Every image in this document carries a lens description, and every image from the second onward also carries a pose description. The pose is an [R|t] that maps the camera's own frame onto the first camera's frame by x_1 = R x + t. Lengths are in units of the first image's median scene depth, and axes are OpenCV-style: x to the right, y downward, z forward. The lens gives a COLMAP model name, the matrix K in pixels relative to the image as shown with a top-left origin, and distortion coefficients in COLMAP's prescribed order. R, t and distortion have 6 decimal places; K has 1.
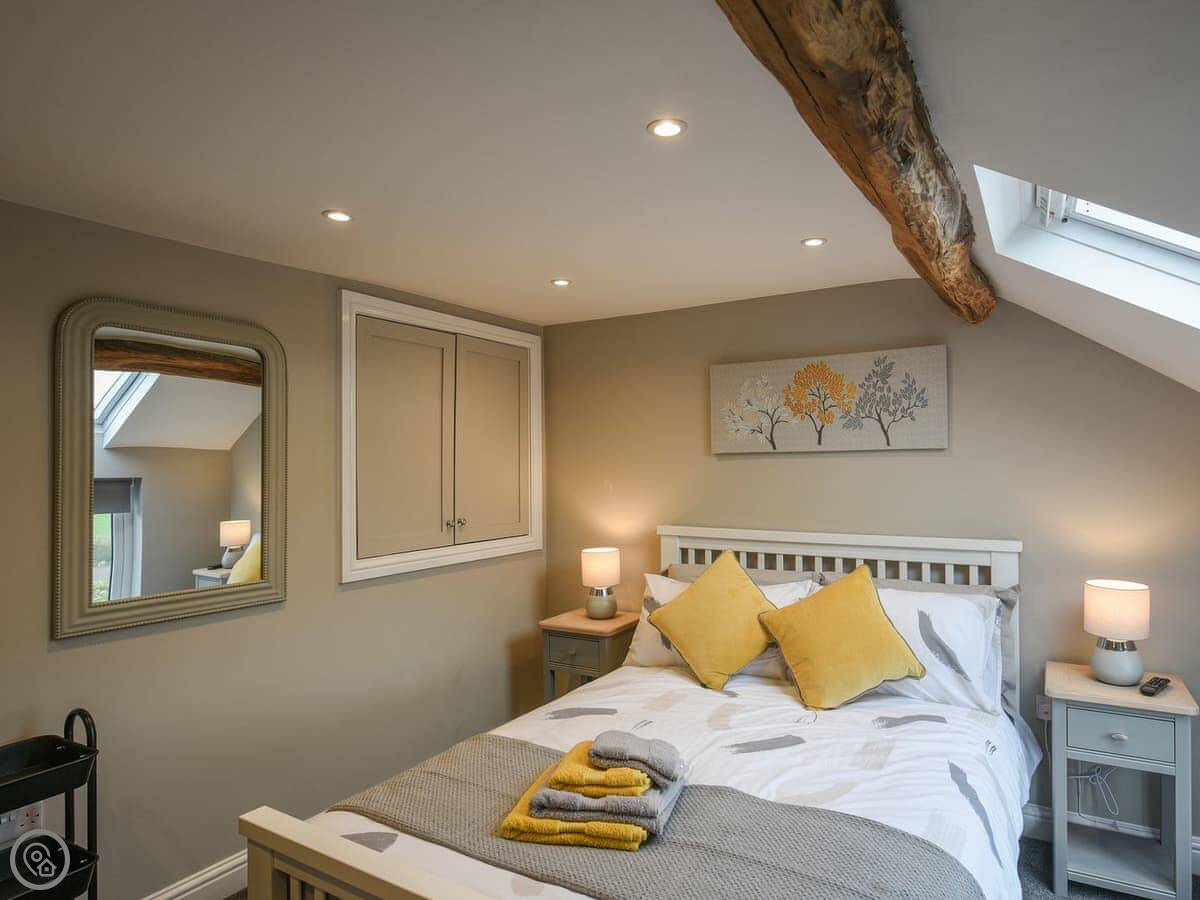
lens RADIAL K [[660.0, 0, 606.2], [0, 660.0, 453.9], [0, 0, 1]] dist [-0.004876, -0.000931]
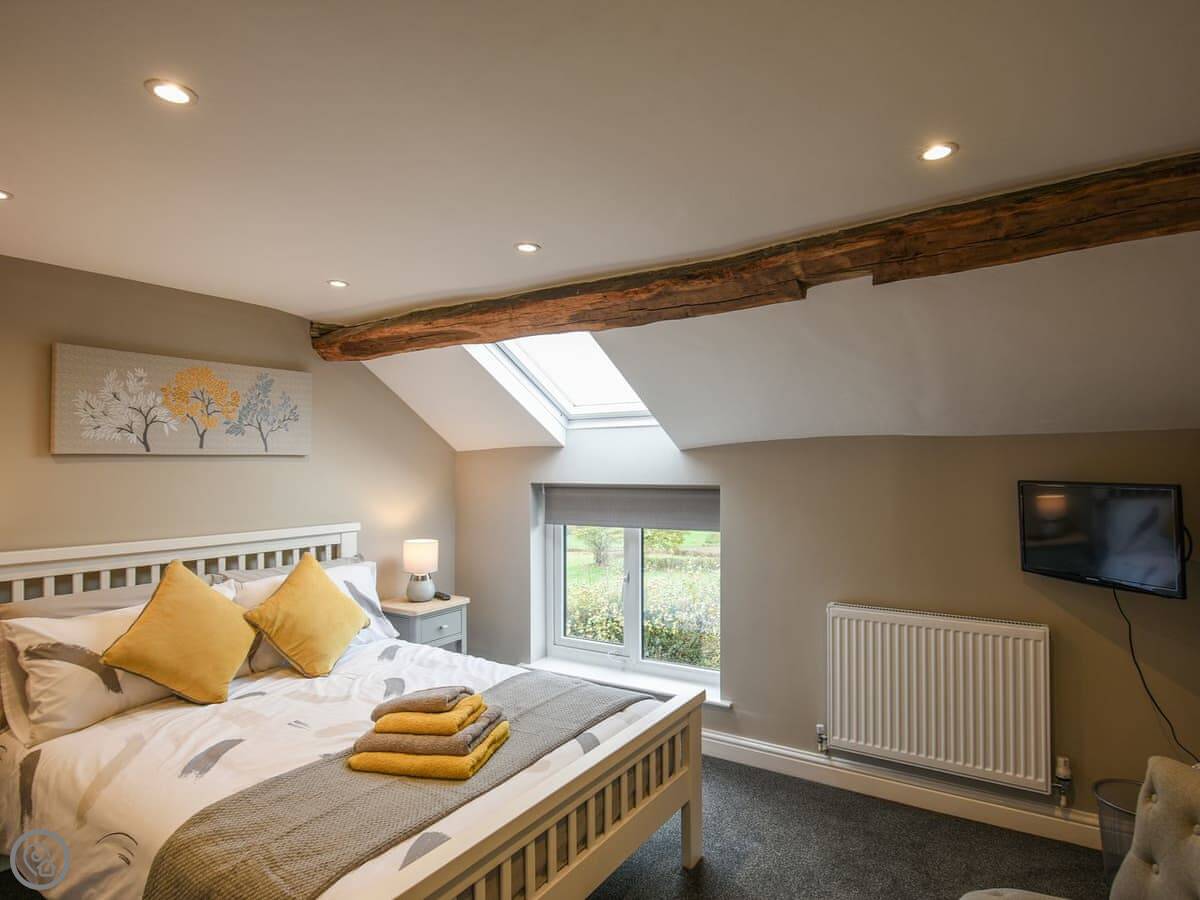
lens RADIAL K [[660.0, 0, 606.2], [0, 660.0, 453.9], [0, 0, 1]] dist [-0.004876, -0.000931]
pose [[0.076174, 0.021521, 0.996862, -0.699830], [-0.016459, 0.999658, -0.020324, 0.005364], [-0.996959, -0.014859, 0.076502, 0.345505]]
